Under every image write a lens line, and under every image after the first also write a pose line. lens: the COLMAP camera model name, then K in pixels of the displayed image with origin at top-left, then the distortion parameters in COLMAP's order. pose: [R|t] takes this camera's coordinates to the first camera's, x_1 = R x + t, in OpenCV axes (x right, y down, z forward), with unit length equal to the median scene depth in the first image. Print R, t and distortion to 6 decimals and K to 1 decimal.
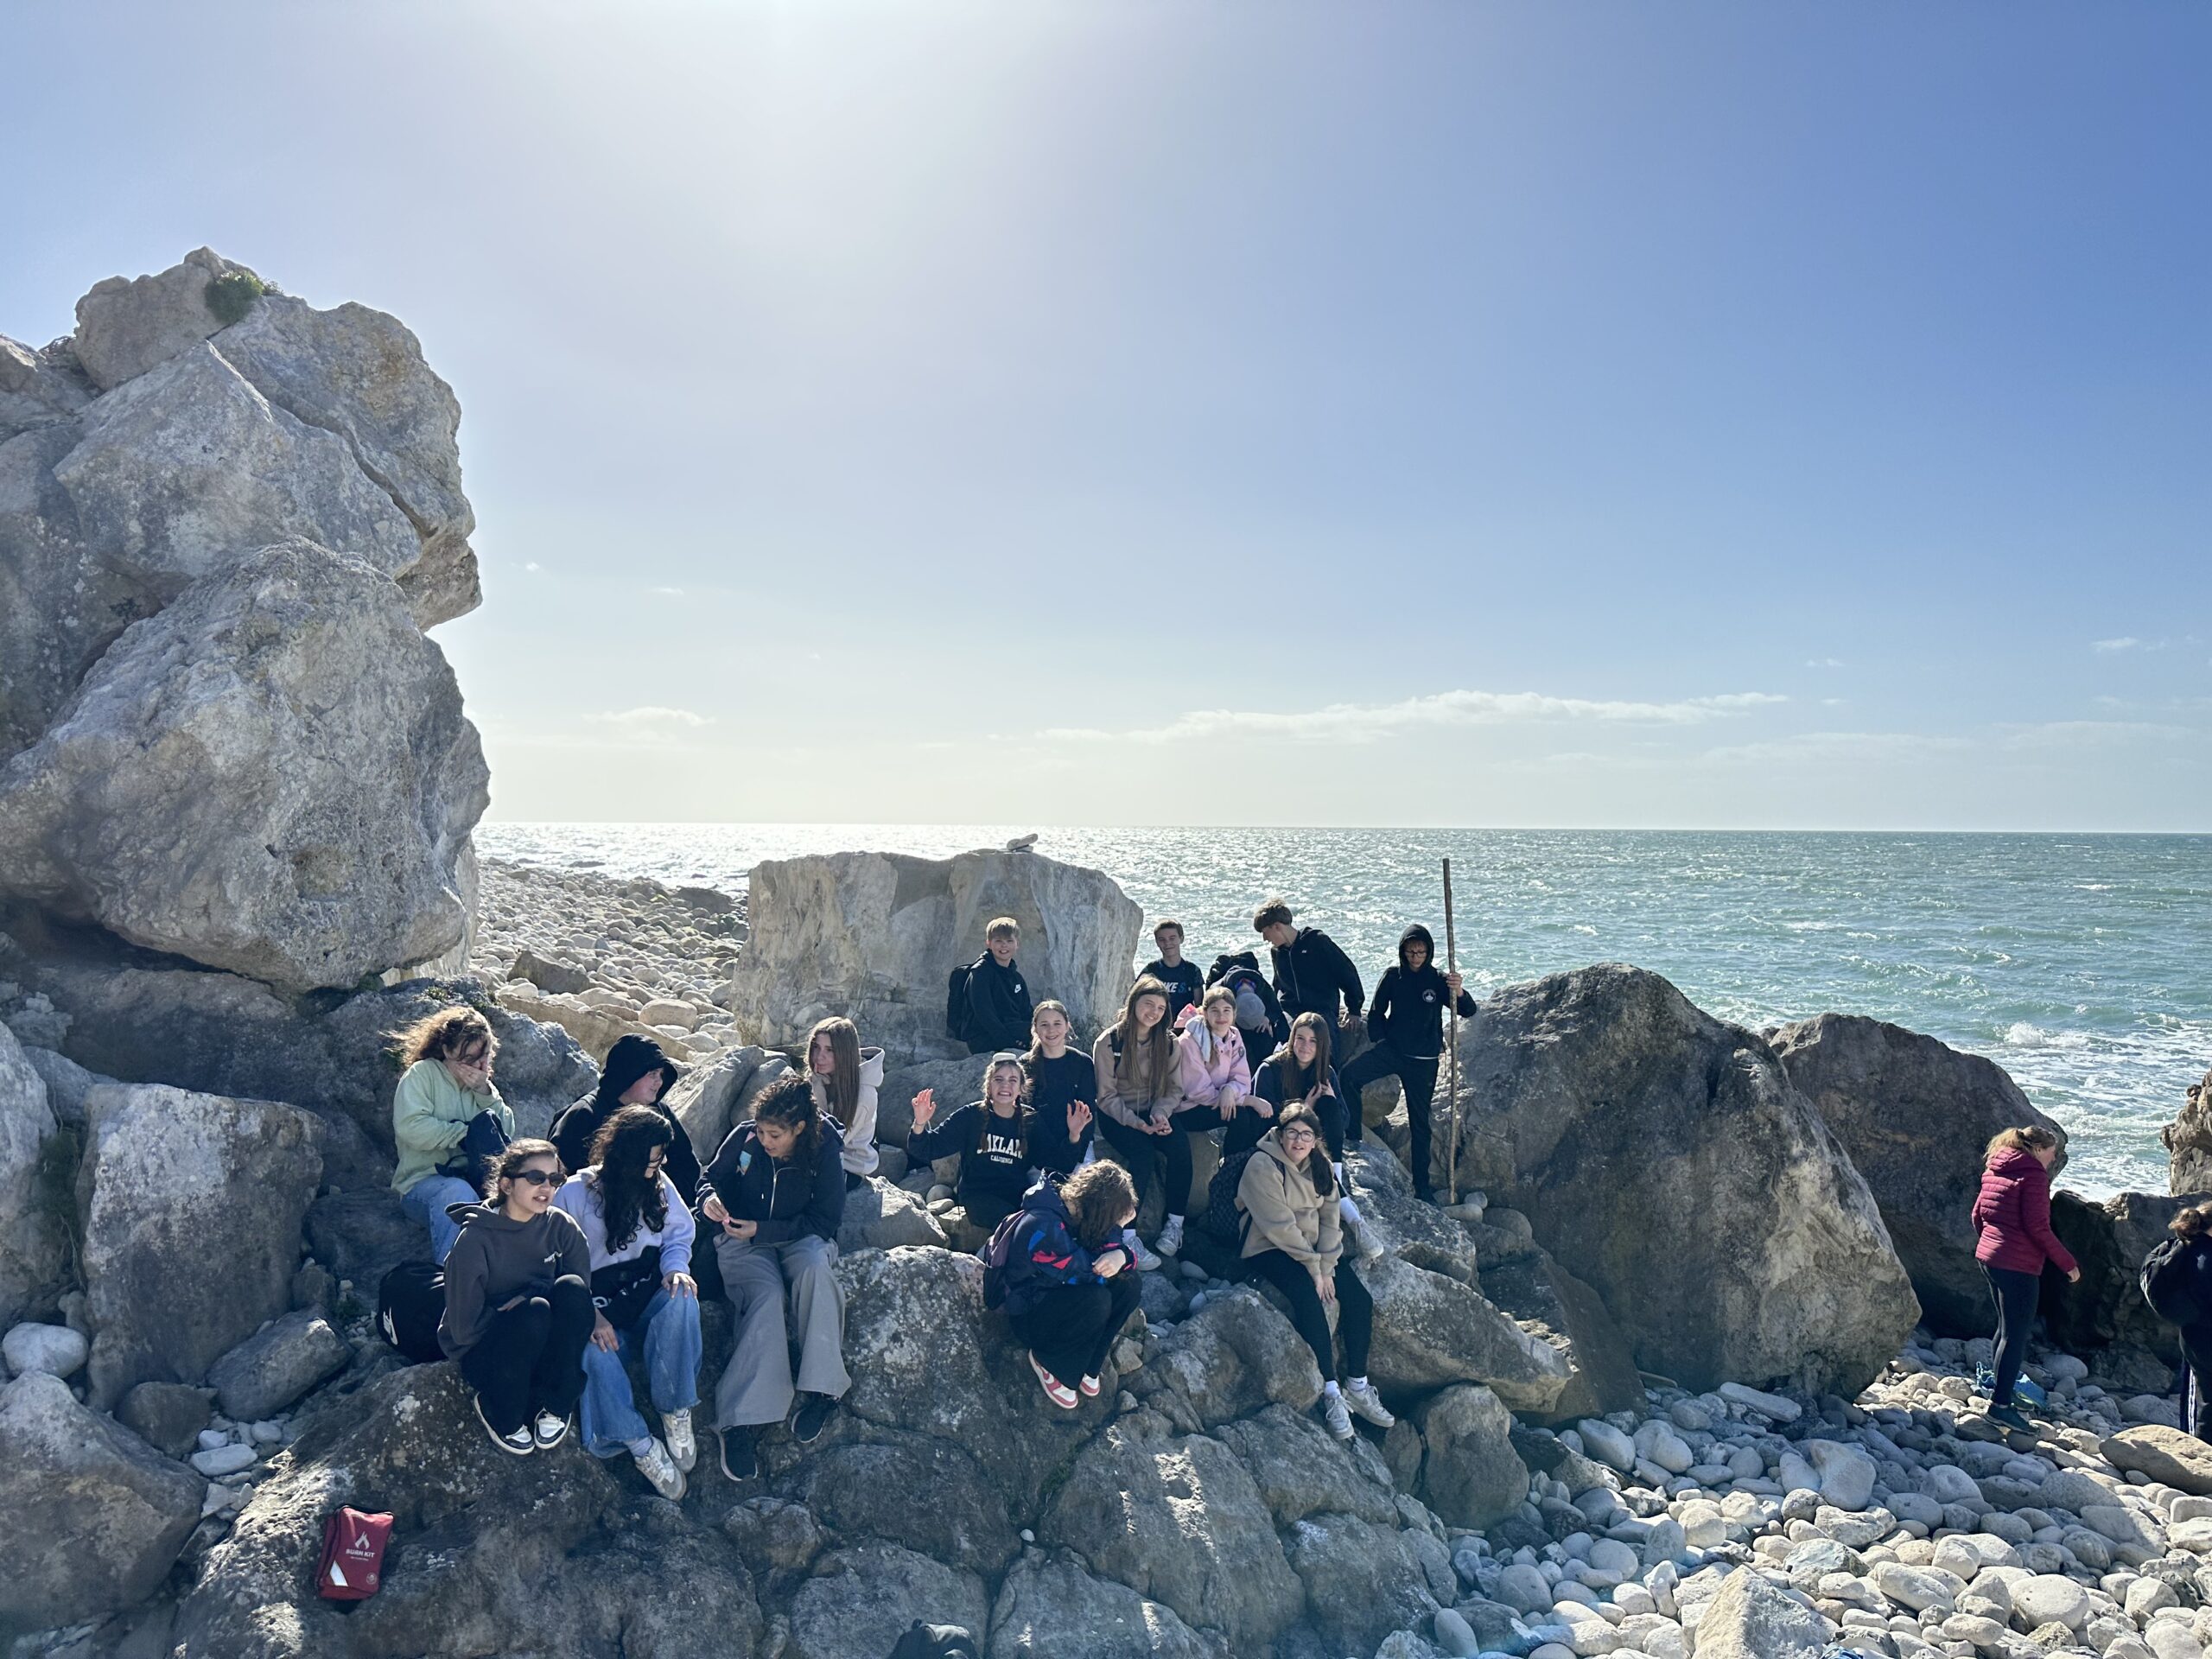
lens RADIAL K [[1535.6, 0, 1074.9], [0, 1535.6, 786.5], [0, 0, 1]] dist [0.031128, -0.037121]
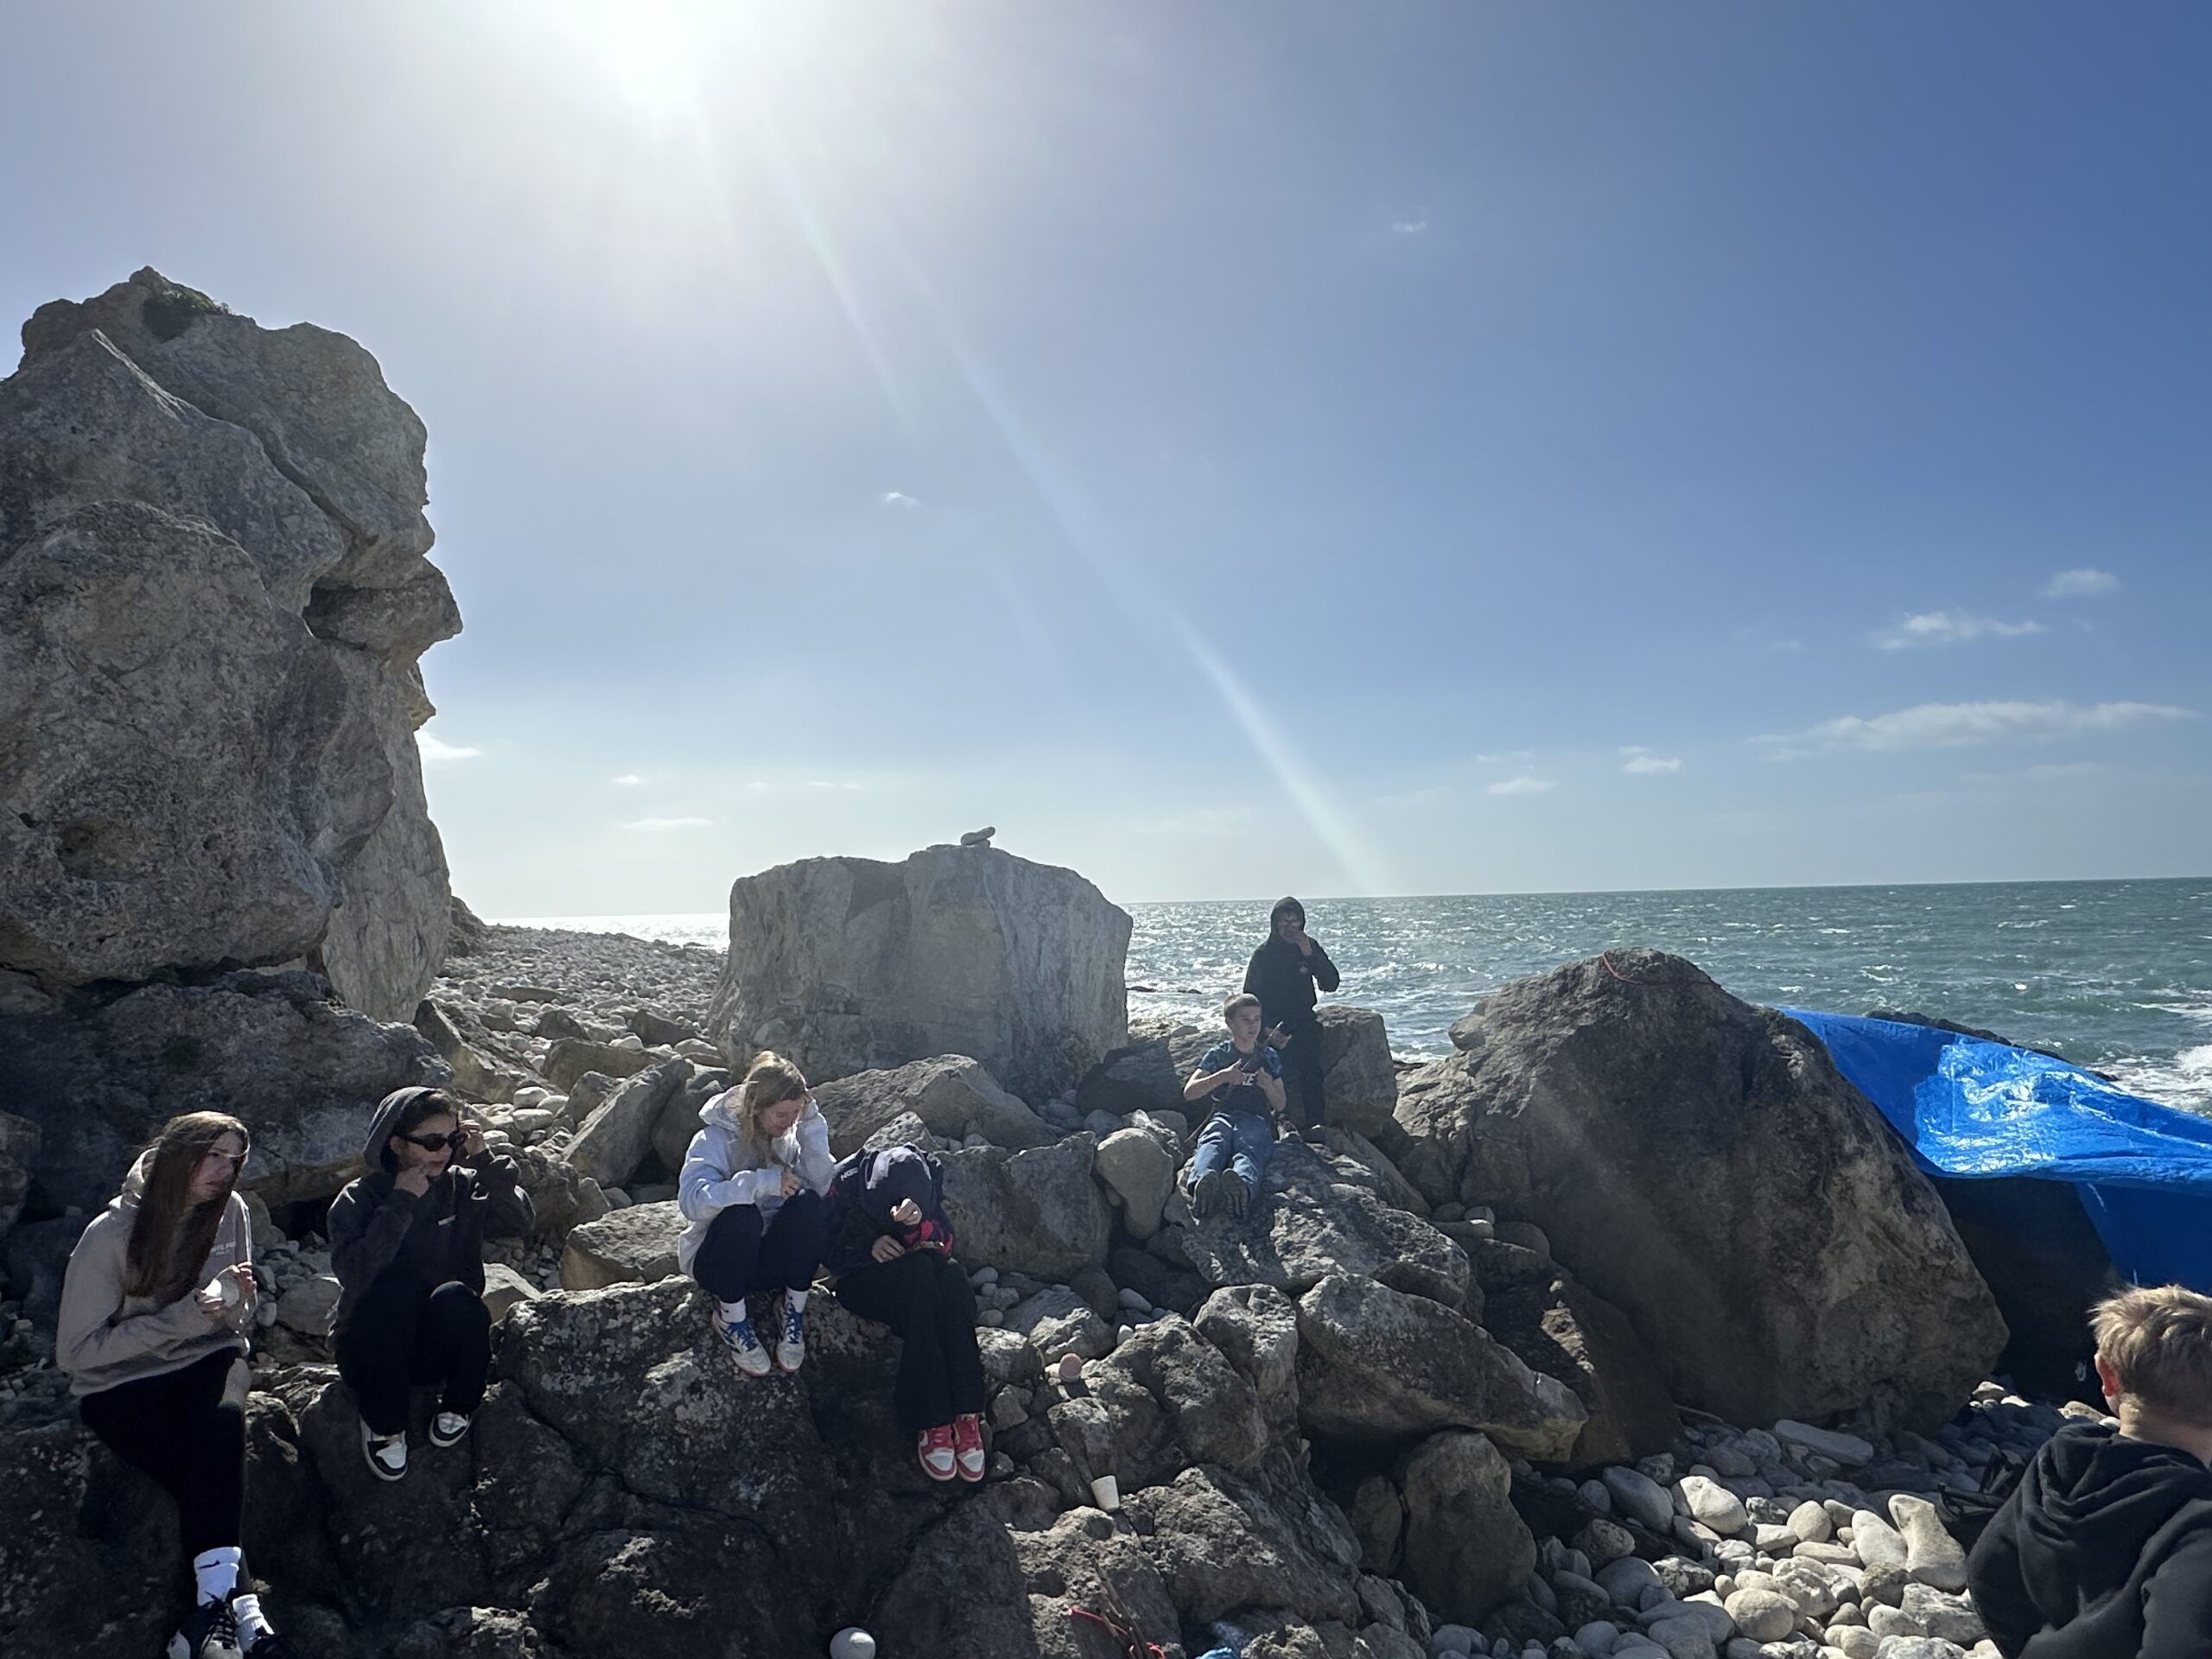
lens RADIAL K [[1350.7, 0, 1091.5], [0, 1350.7, 810.5], [0, 0, 1]] dist [-0.019994, 0.017703]
pose [[0.997485, -0.035397, -0.061410, 0.106207], [0.032510, 0.998347, -0.047401, 0.077172], [0.062987, 0.045286, 0.996986, 0.236188]]
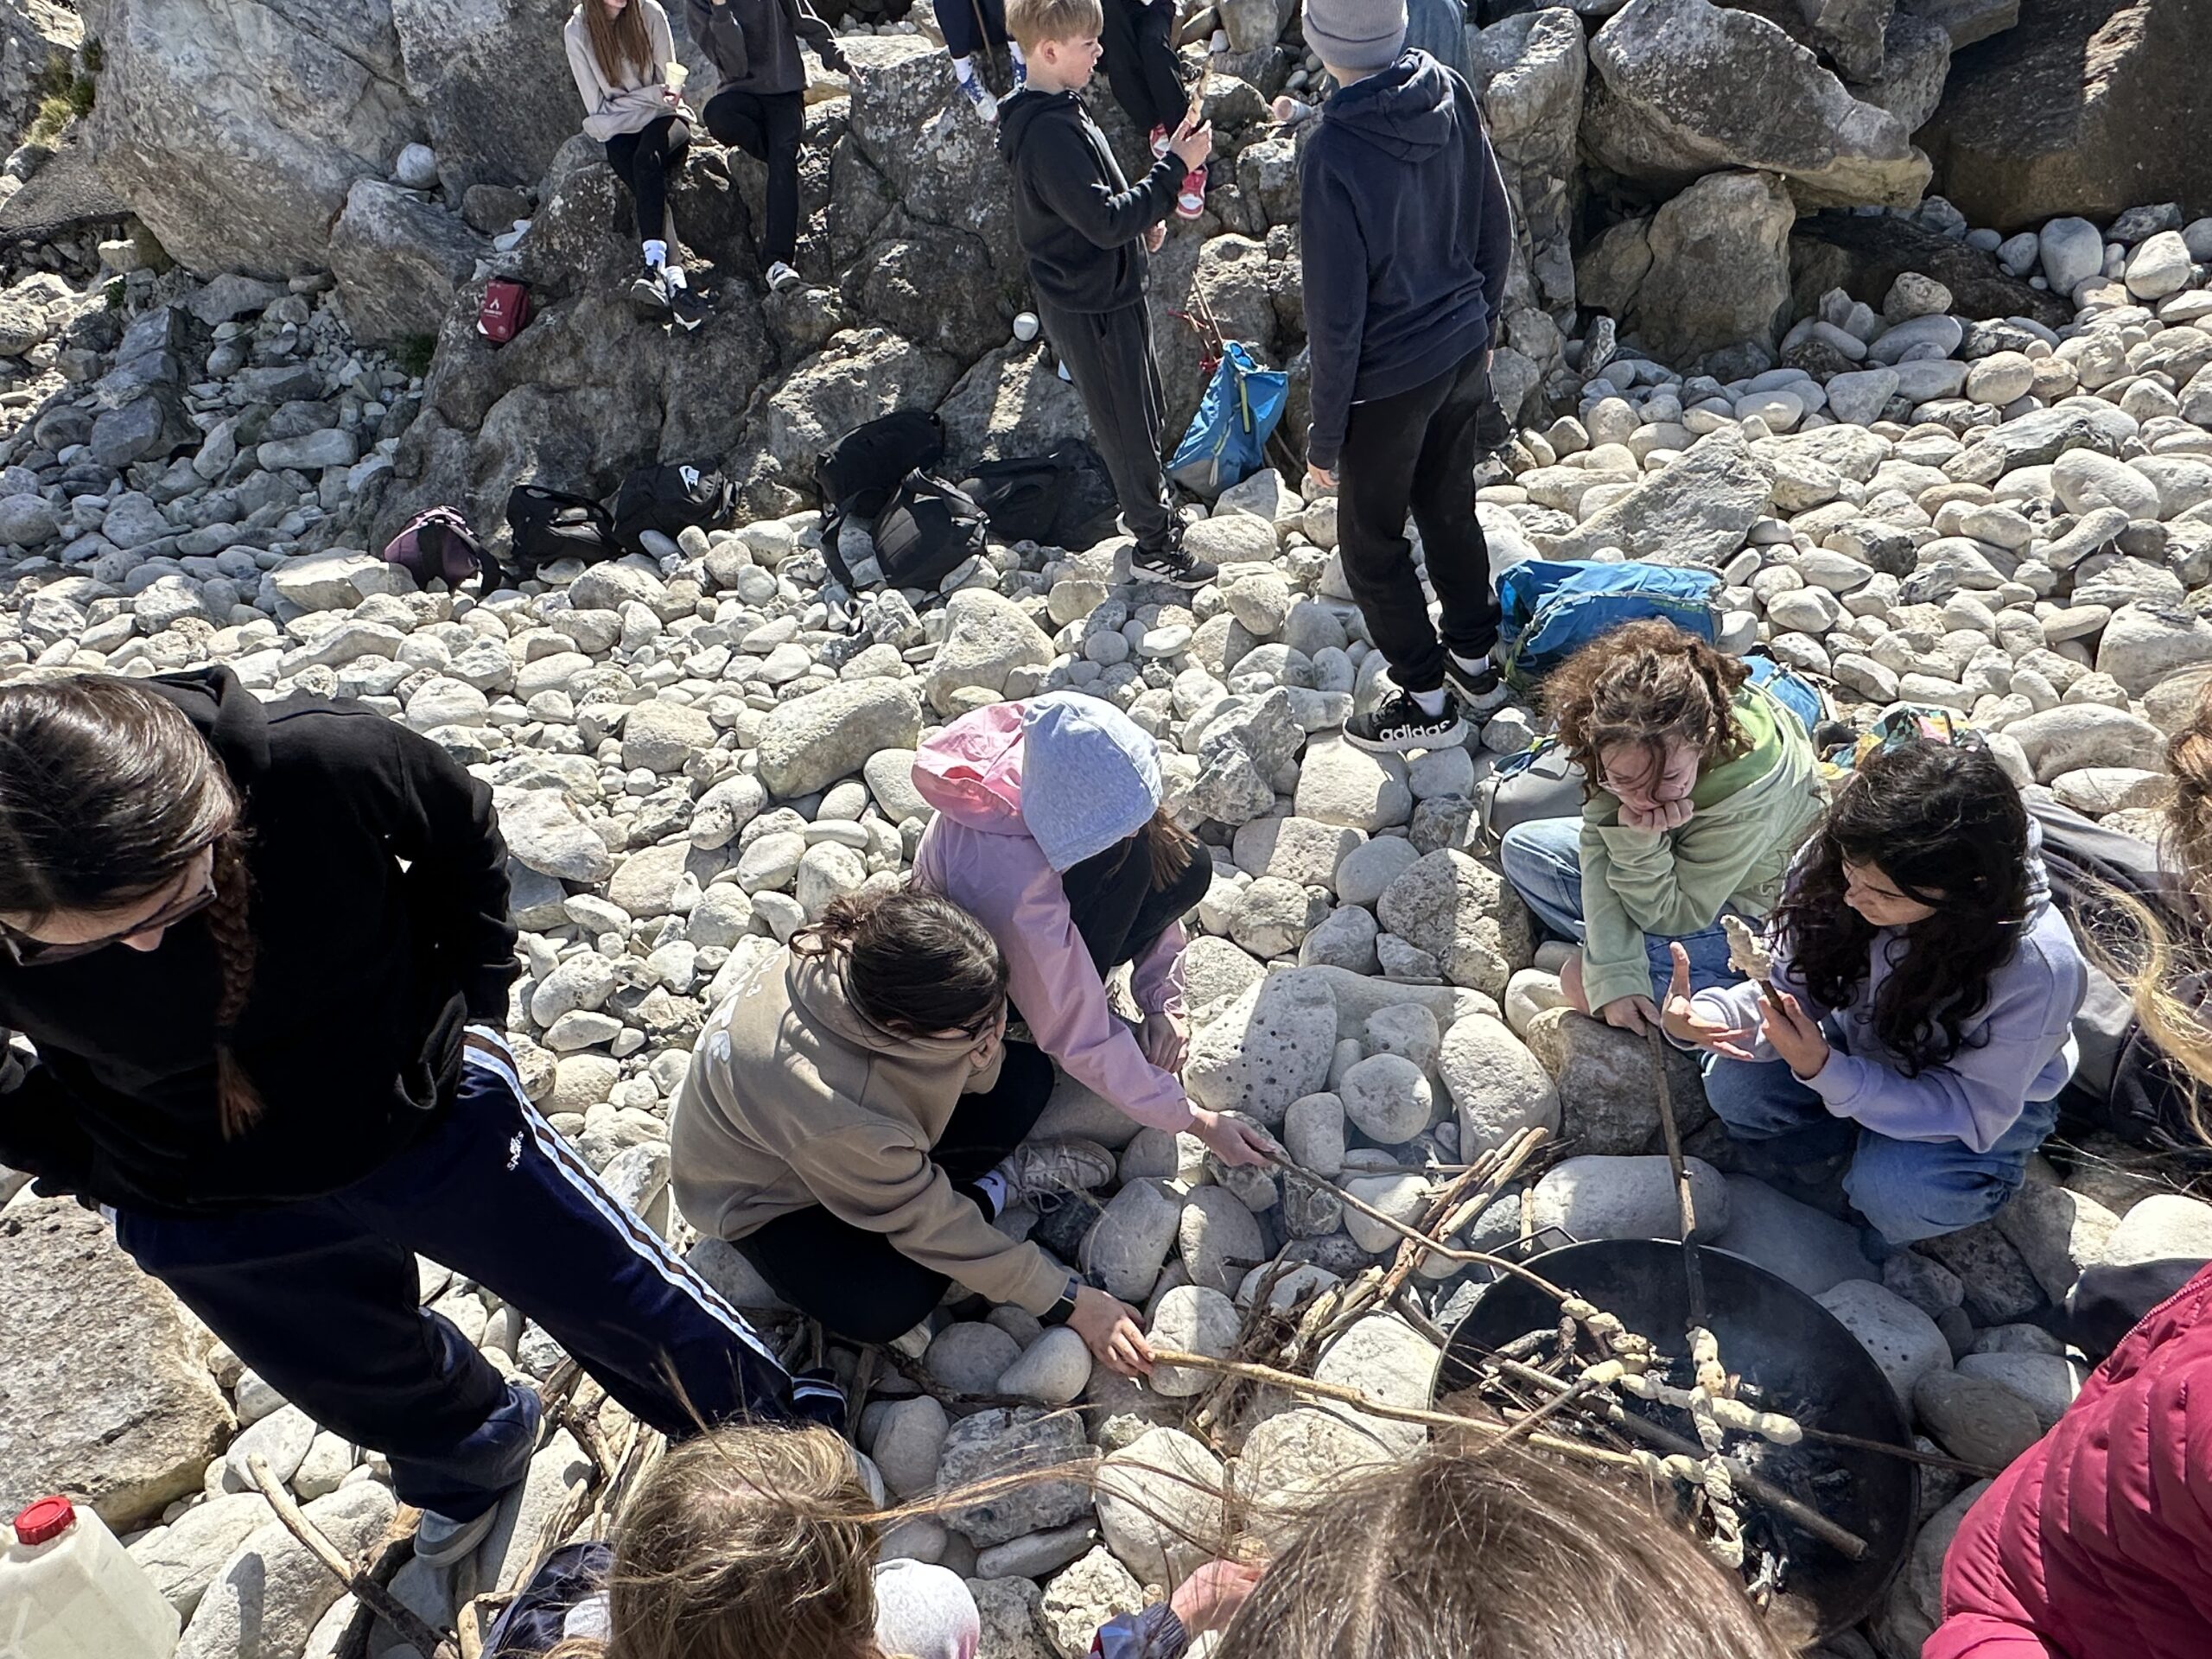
lens RADIAL K [[1350.7, 0, 1115.0], [0, 1350.7, 837.1], [0, 0, 1]] dist [-0.019994, 0.017703]
pose [[0.727163, 0.299810, -0.617534, 0.497014], [0.261245, 0.711034, 0.652827, 0.102664], [0.634811, -0.636039, 0.438713, 0.290000]]
